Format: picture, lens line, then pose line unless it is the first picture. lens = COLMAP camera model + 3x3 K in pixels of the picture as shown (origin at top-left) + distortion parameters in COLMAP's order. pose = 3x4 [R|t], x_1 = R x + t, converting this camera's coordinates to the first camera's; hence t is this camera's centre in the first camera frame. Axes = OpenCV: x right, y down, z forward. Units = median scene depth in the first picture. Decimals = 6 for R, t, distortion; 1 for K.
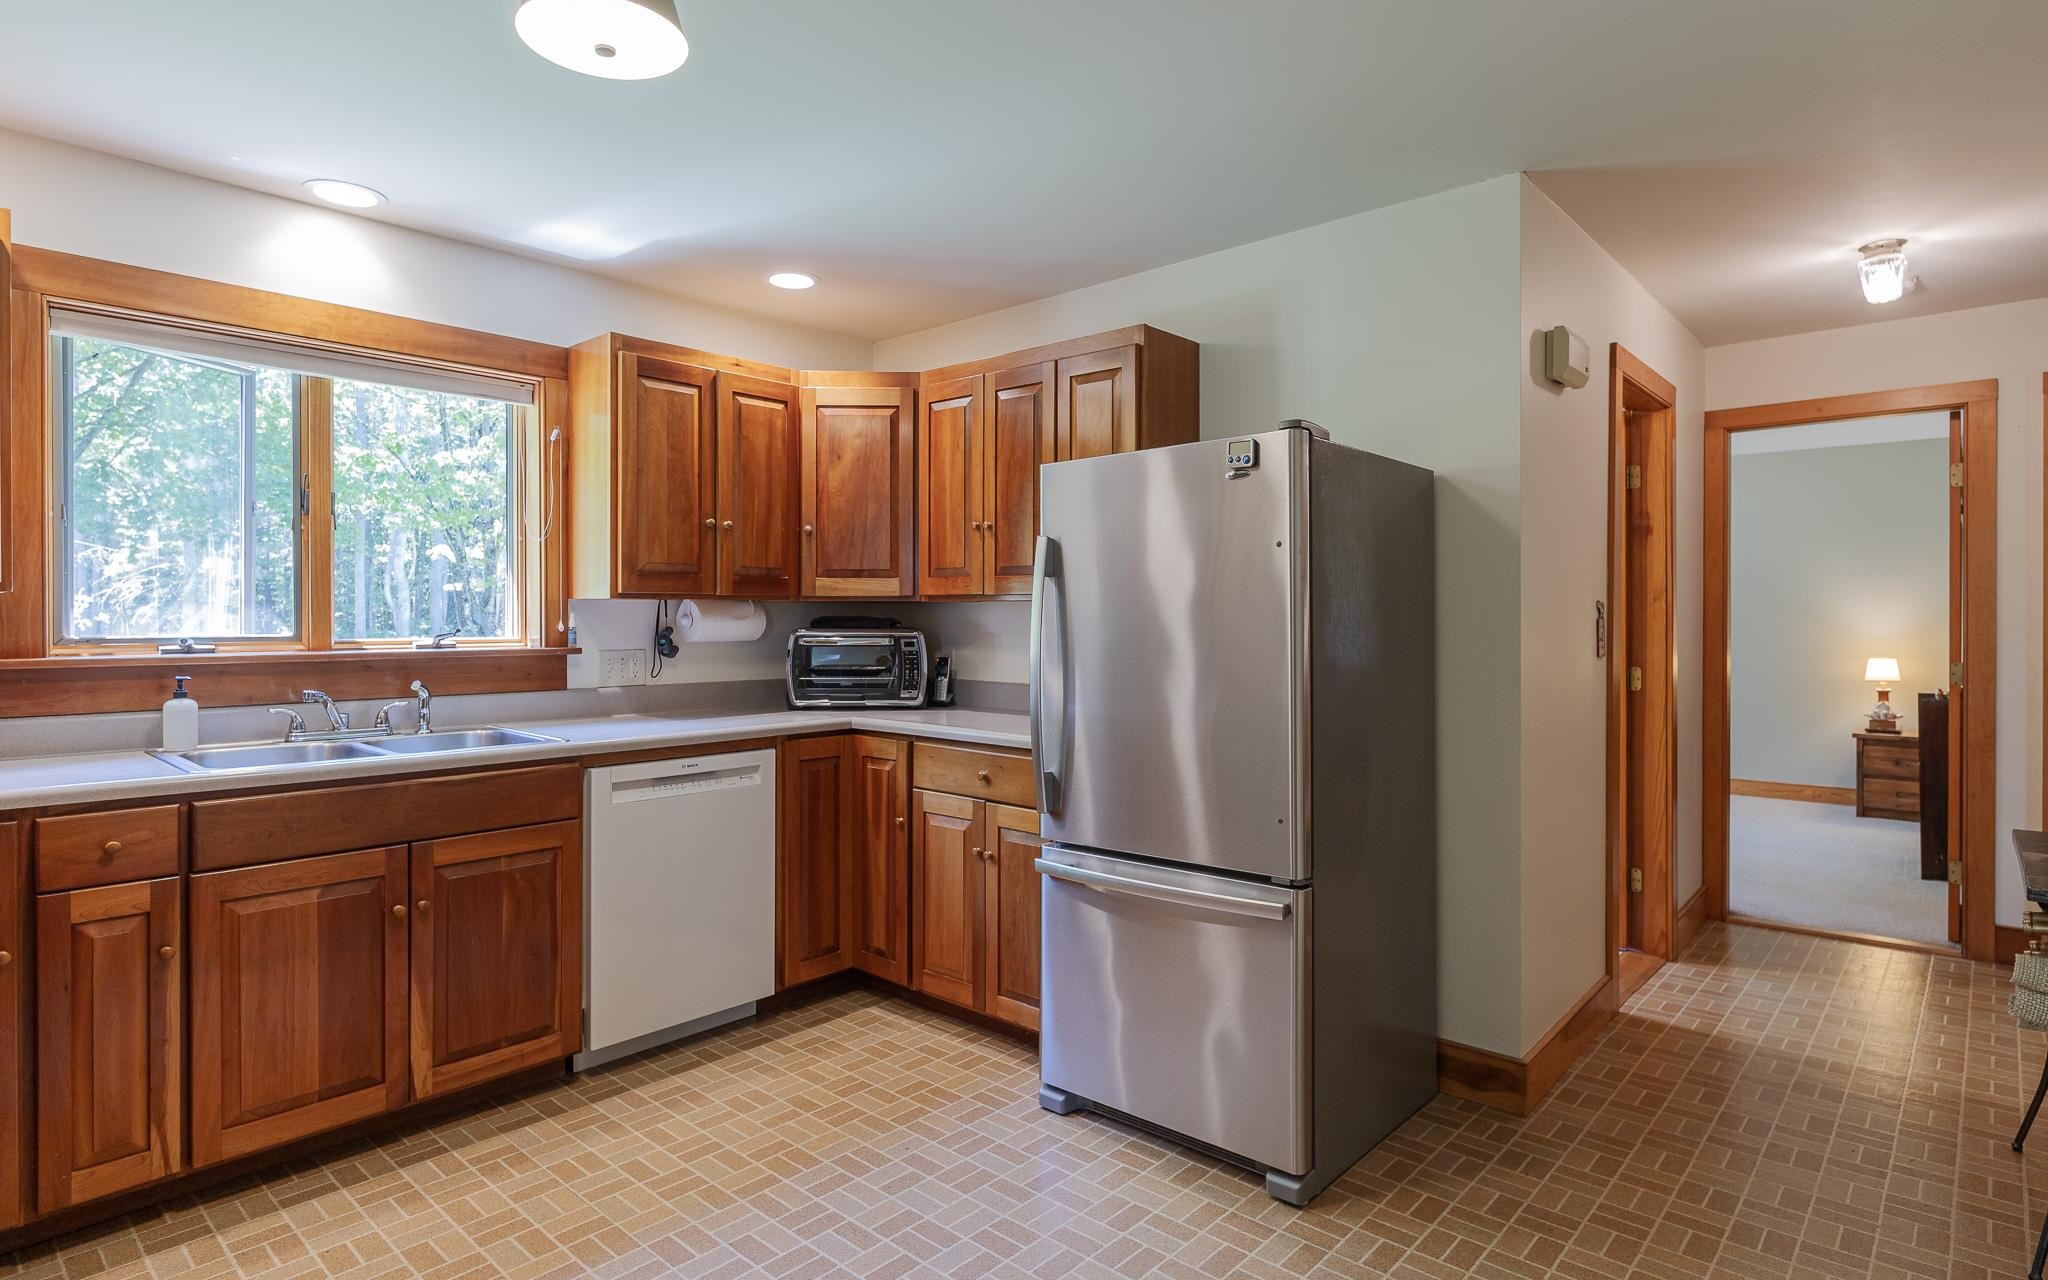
lens RADIAL K [[1062.4, 0, 1028.8], [0, 1062.4, 622.2], [0, 0, 1]] dist [-0.002165, -0.000520]
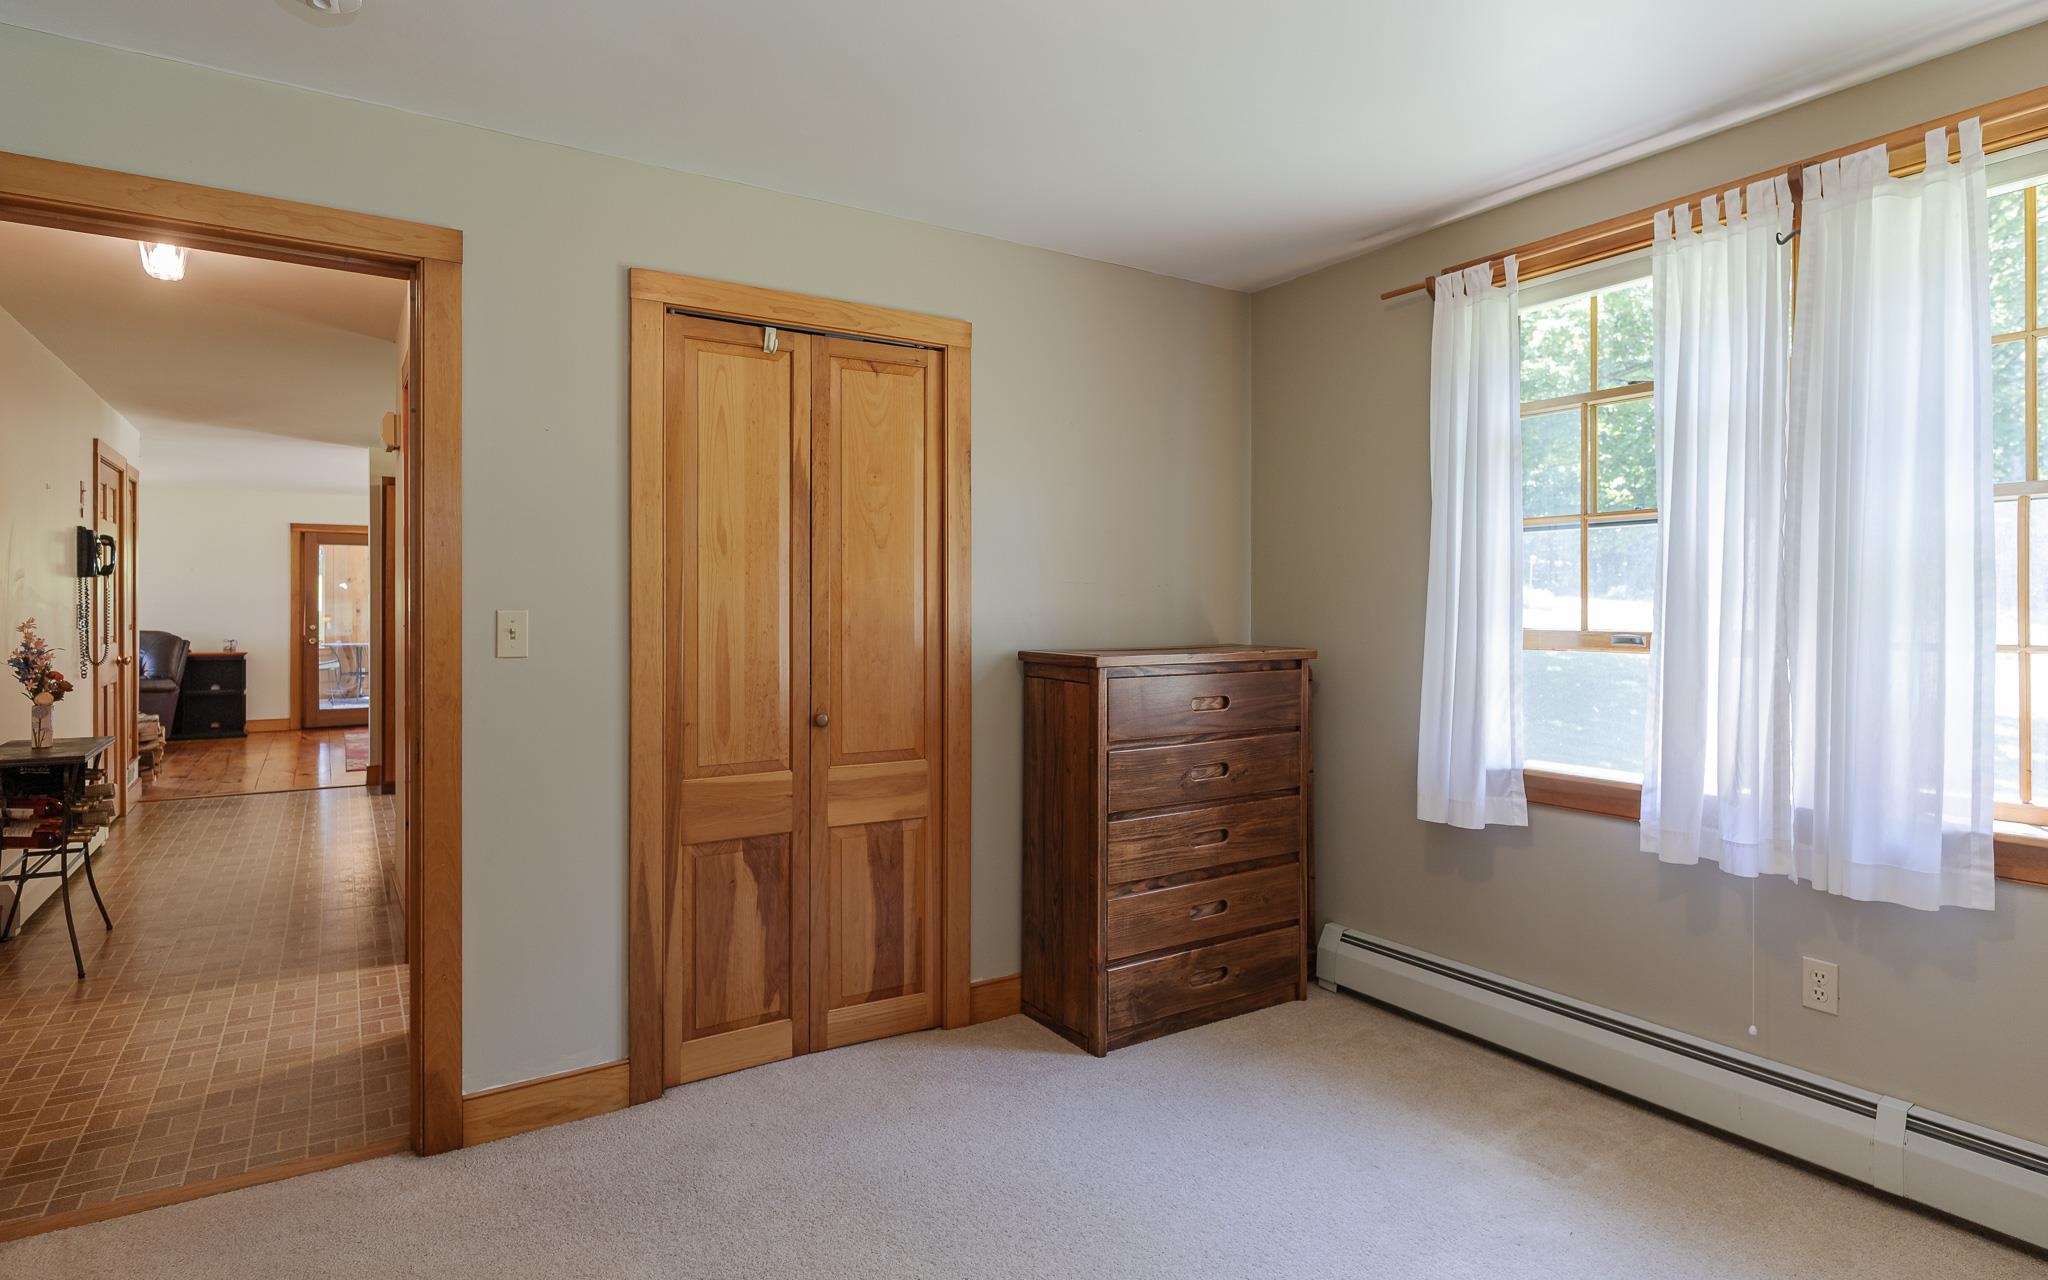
lens RADIAL K [[1063.5, 0, 1018.4], [0, 1063.5, 598.0], [0, 0, 1]] dist [0.001241, -0.001256]
pose [[-0.262867, -0.007037, -0.964806, 1.798483], [-0.005279, 0.999969, -0.005855, -0.012144], [0.964818, 0.003554, -0.262896, 2.345834]]
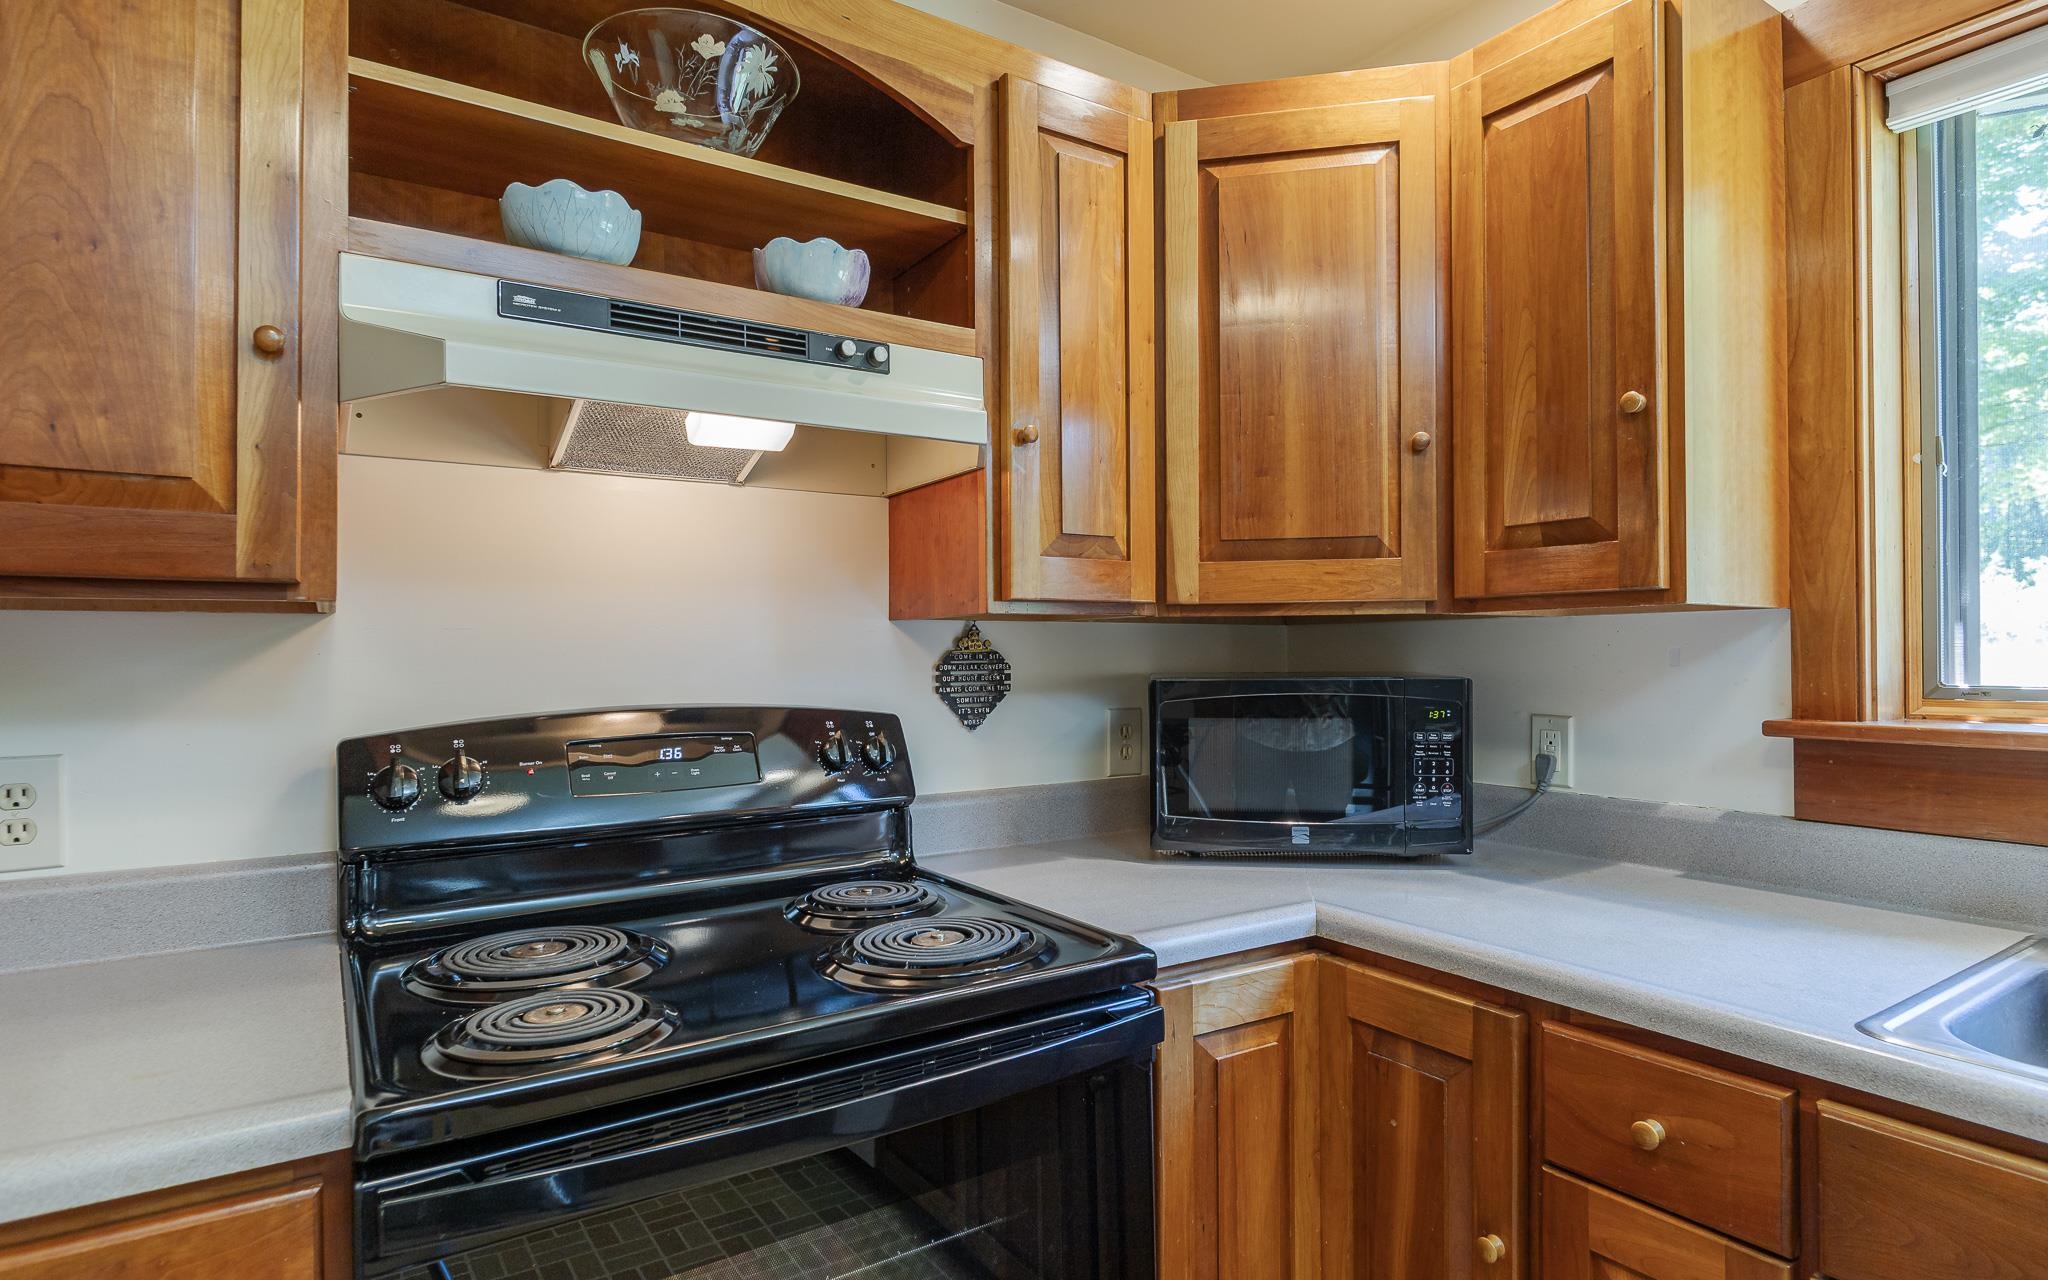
lens RADIAL K [[1070.3, 0, 1014.8], [0, 1070.3, 647.3], [0, 0, 1]] dist [-0.003243, -0.001855]
pose [[-0.257502, -0.005163, -0.966264, -0.255210], [-0.001746, 0.999987, -0.004878, -0.001424], [0.966276, 0.000431, -0.257508, 0.654217]]
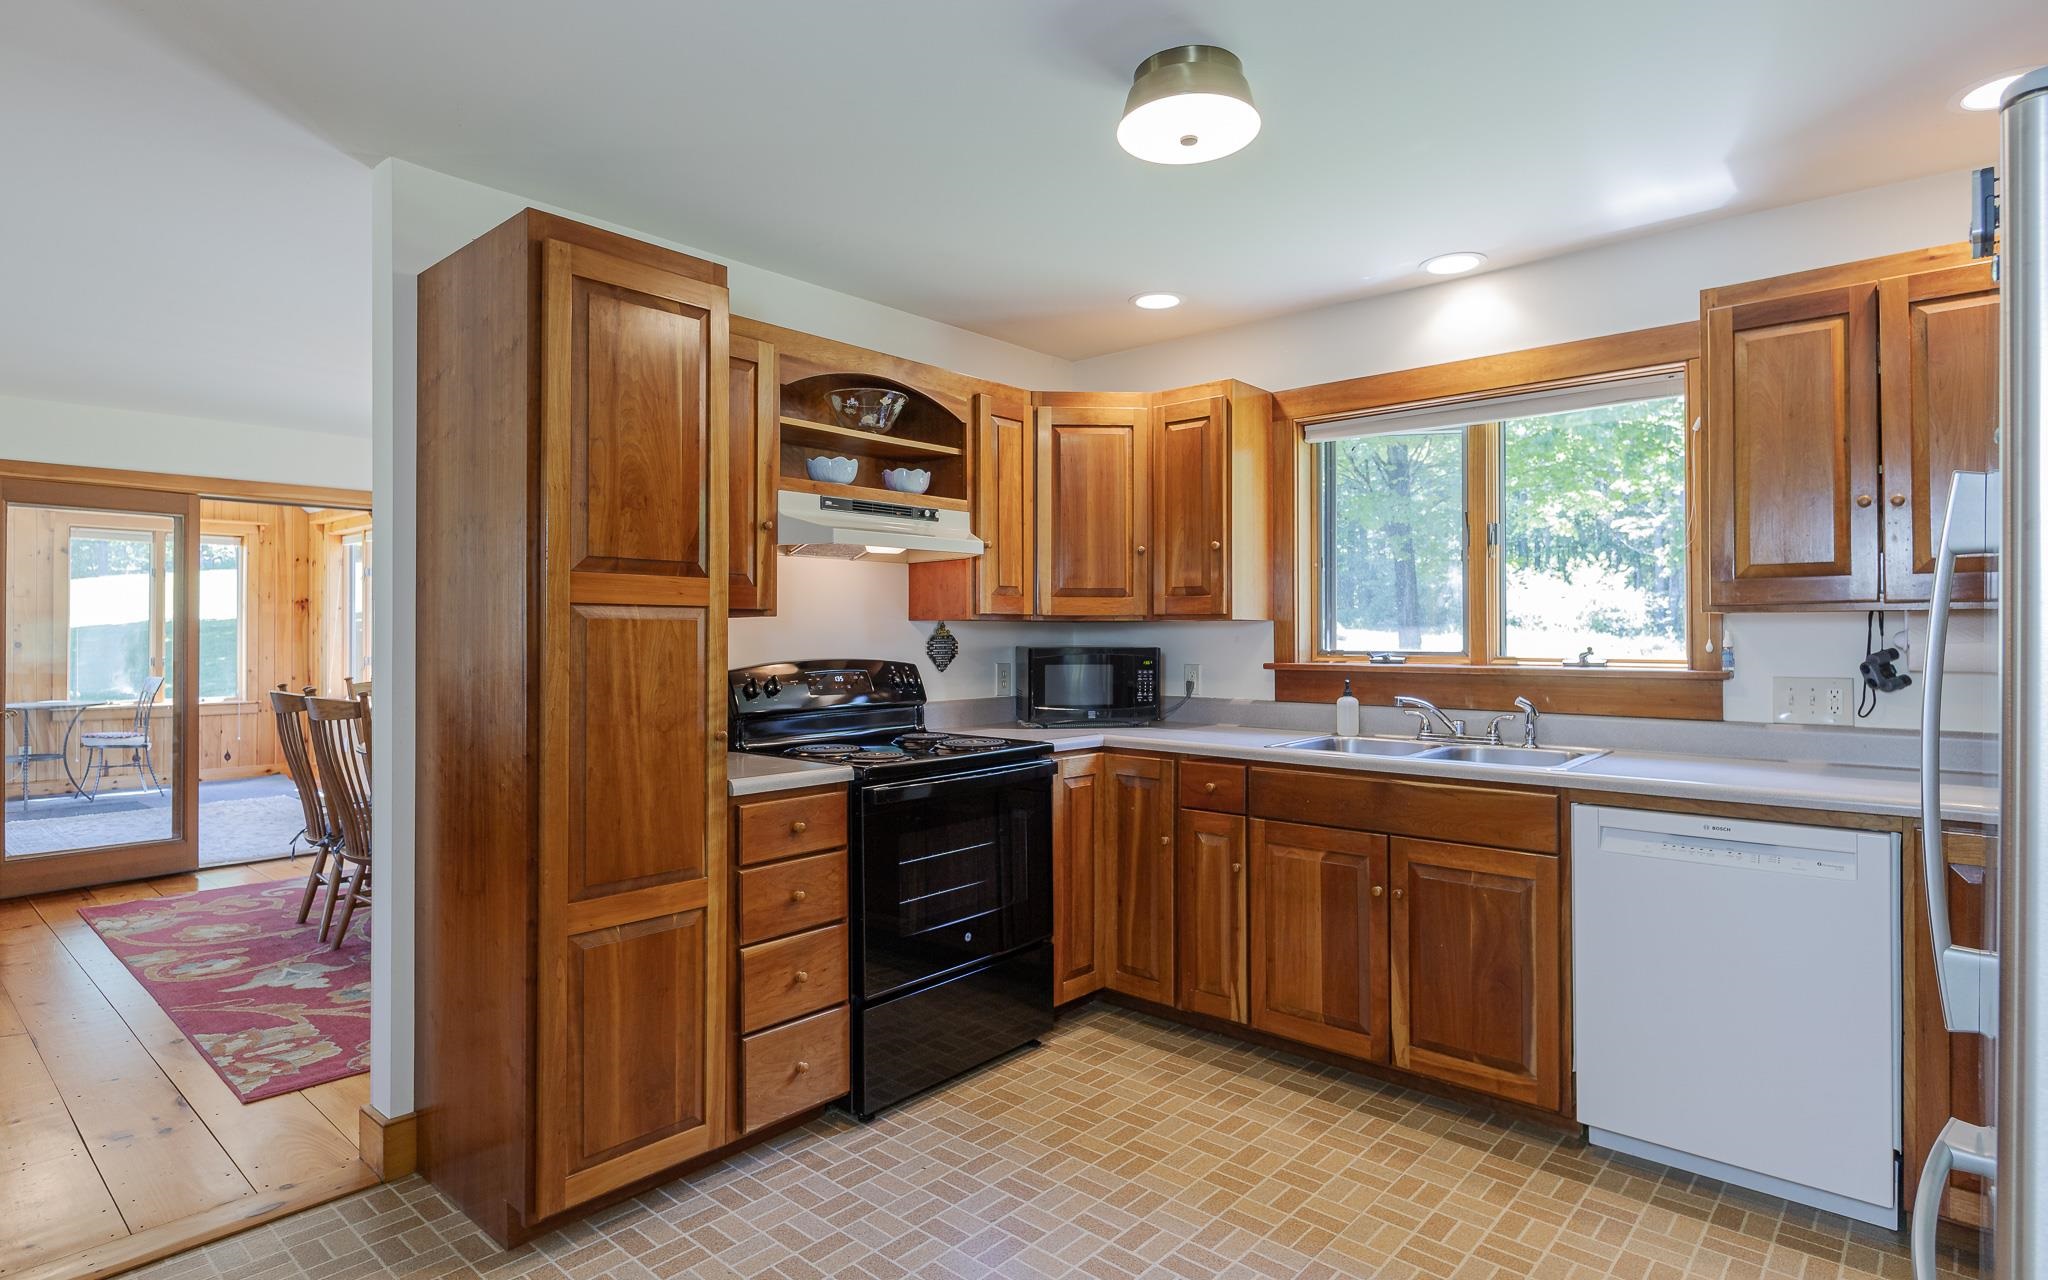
lens RADIAL K [[1053.4, 0, 1021.9], [0, 1053.4, 625.1], [0, 0, 1]] dist [-0.001127, -0.001012]
pose [[0.006124, -0.011525, -0.999915, 0.499290], [-0.005739, 0.999917, -0.011560, -0.000073], [0.999965, 0.005809, 0.006057, 0.554541]]
